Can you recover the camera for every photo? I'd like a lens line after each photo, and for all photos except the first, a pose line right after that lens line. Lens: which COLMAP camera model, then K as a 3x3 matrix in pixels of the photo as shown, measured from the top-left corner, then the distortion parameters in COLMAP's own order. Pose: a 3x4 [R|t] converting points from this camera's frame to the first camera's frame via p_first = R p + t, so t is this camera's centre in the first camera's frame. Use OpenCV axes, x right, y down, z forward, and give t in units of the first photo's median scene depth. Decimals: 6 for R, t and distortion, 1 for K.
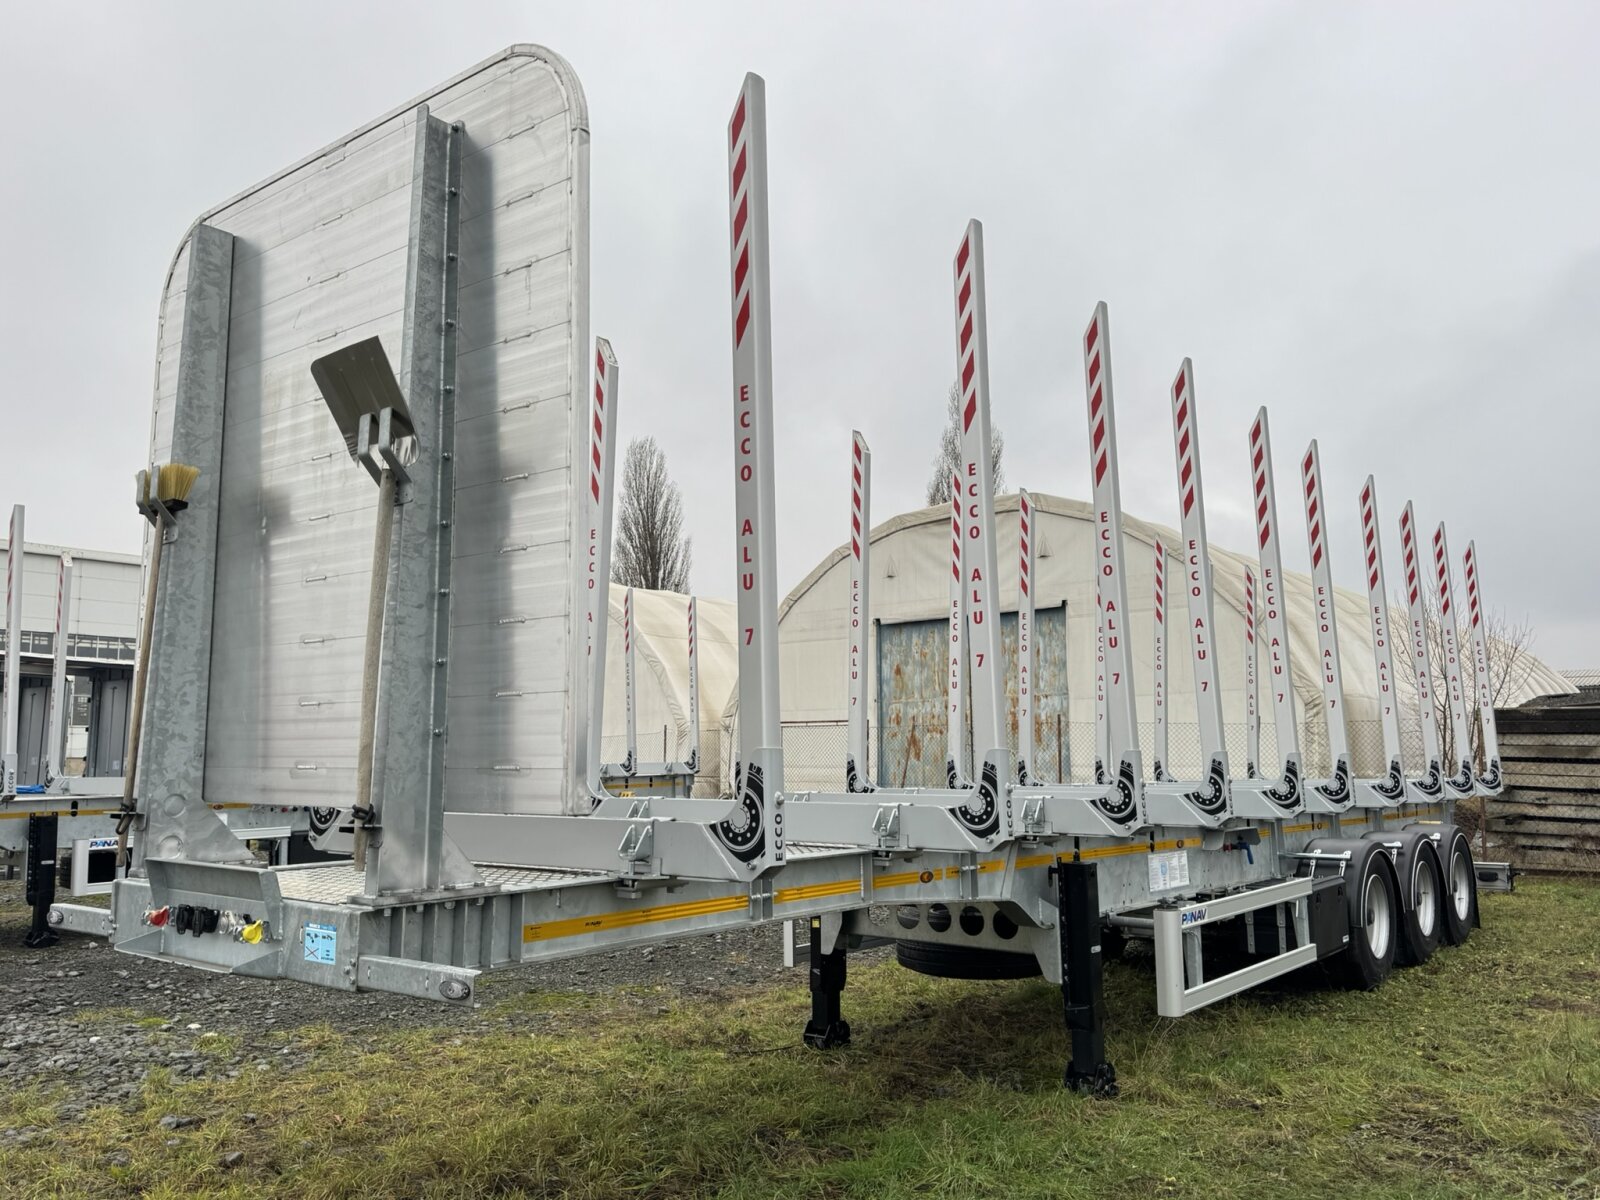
lens RADIAL K [[1231.0, 0, 800.0], [0, 1231.0, 600.0], [0, 0, 1]] dist [0.038738, -0.003282]
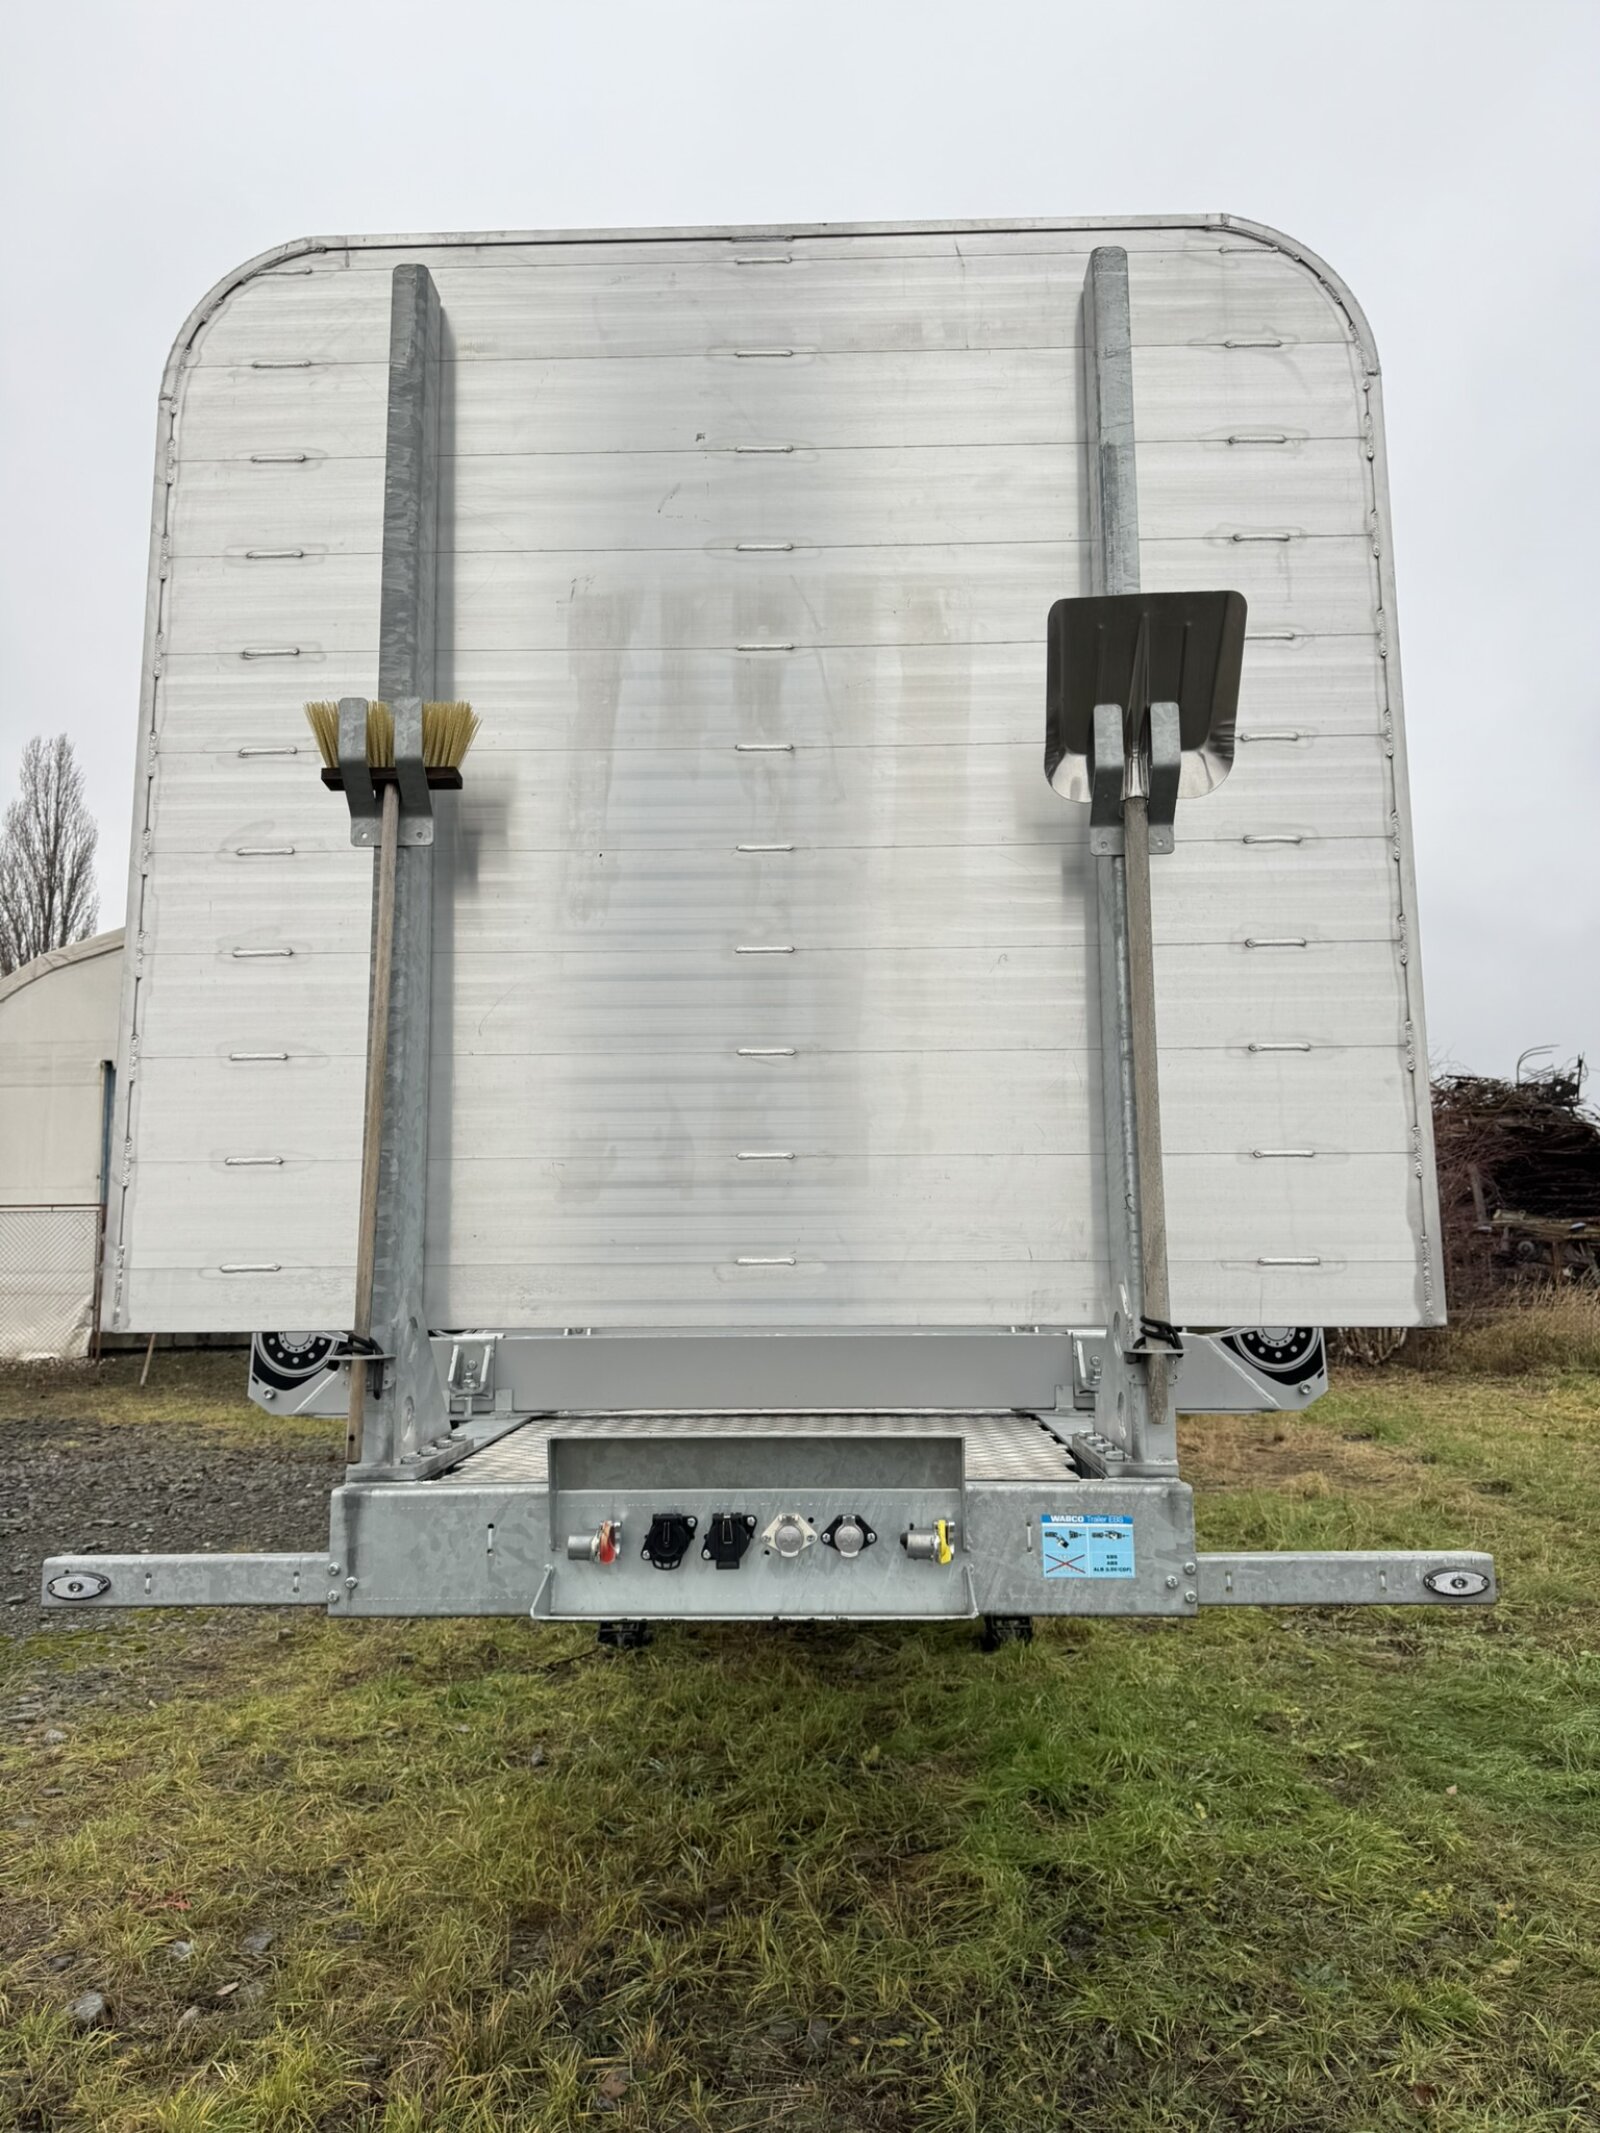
lens RADIAL K [[1492.2, 0, 804.8], [0, 1492.2, 1063.9], [0, 0, 1]] dist [0.073723, -0.067950]
pose [[0.800234, 0.072230, 0.595322, -0.824360], [-0.071715, 0.997122, -0.024580, 0.056959], [-0.595384, -0.023024, 0.803111, 0.419547]]
